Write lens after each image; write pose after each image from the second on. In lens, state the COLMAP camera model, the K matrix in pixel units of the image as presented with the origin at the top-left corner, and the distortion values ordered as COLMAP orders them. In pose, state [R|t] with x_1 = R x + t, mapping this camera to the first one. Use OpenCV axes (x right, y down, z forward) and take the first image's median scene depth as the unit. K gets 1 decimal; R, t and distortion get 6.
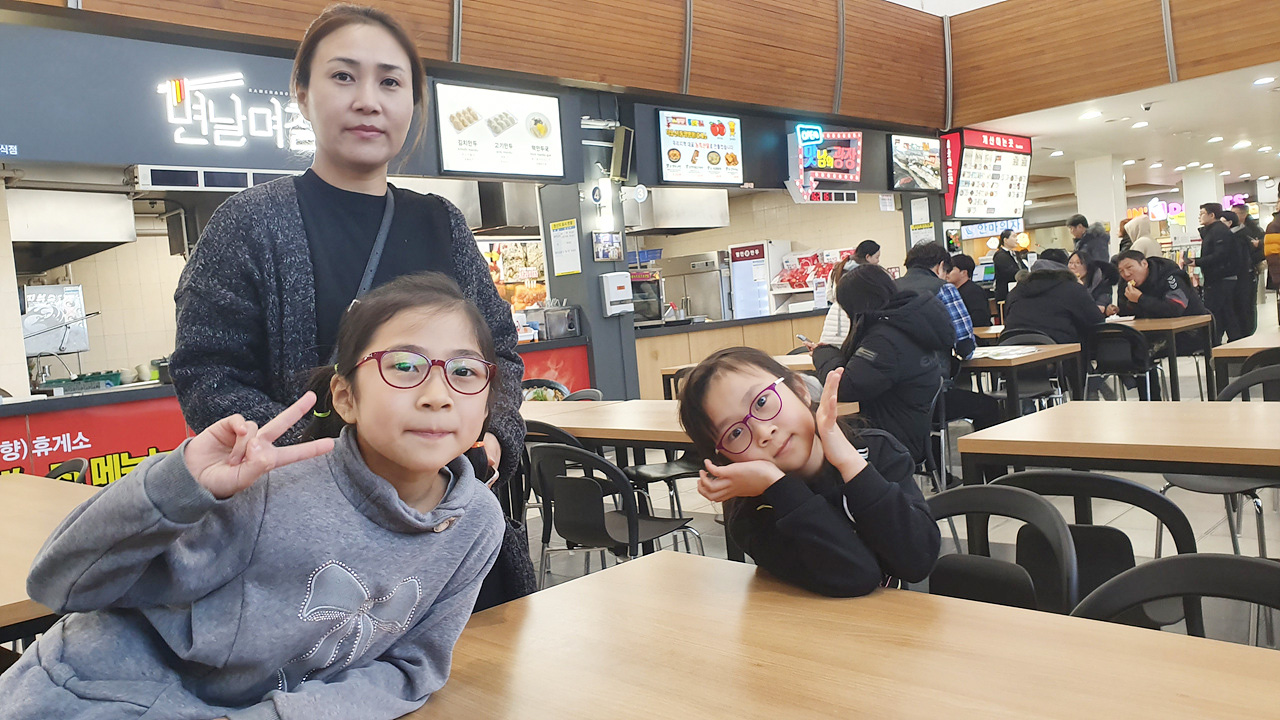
lens RADIAL K [[1009.8, 0, 640.0], [0, 1009.8, 360.0], [0, 0, 1]] dist [-0.002745, 0.003290]
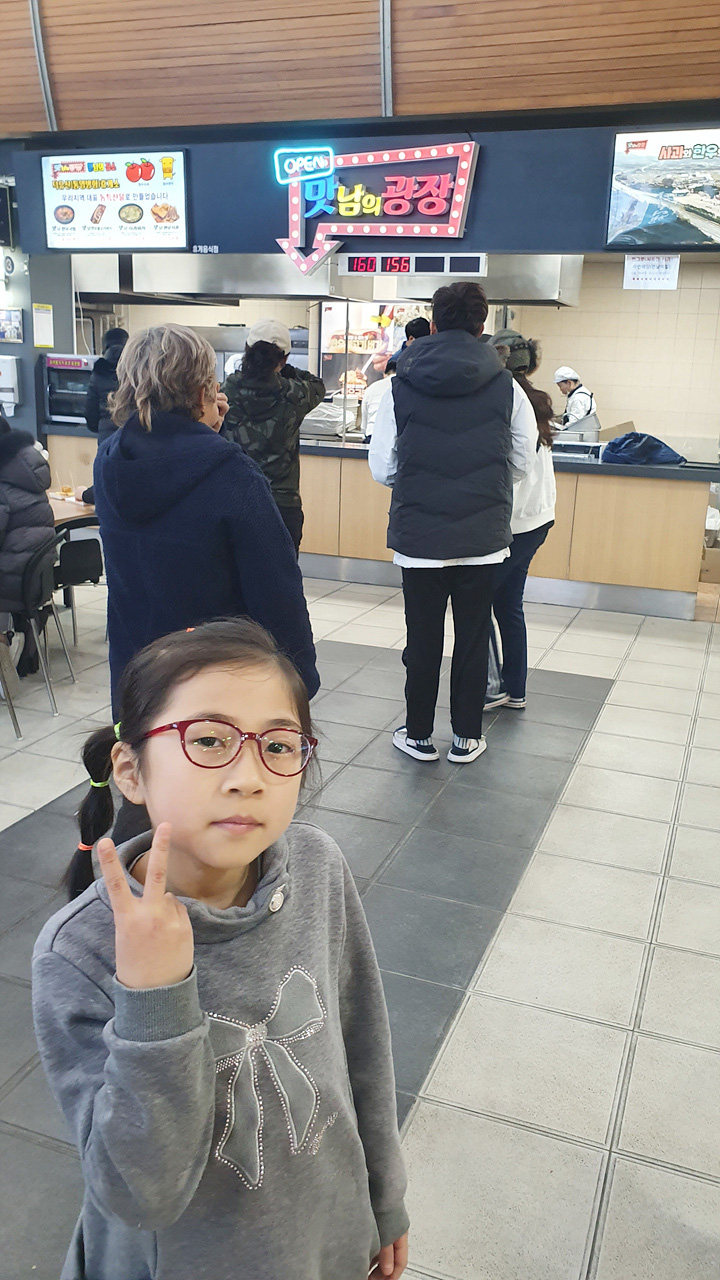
lens RADIAL K [[1009.8, 0, 360.0], [0, 1009.8, 640.0], [0, 0, 1]] dist [-0.002745, 0.003290]
pose [[0.400763, 0.344502, -0.848945, 0.871437], [-0.122392, 0.938438, 0.323041, -0.160693], [0.907970, -0.025559, 0.418256, 0.806810]]
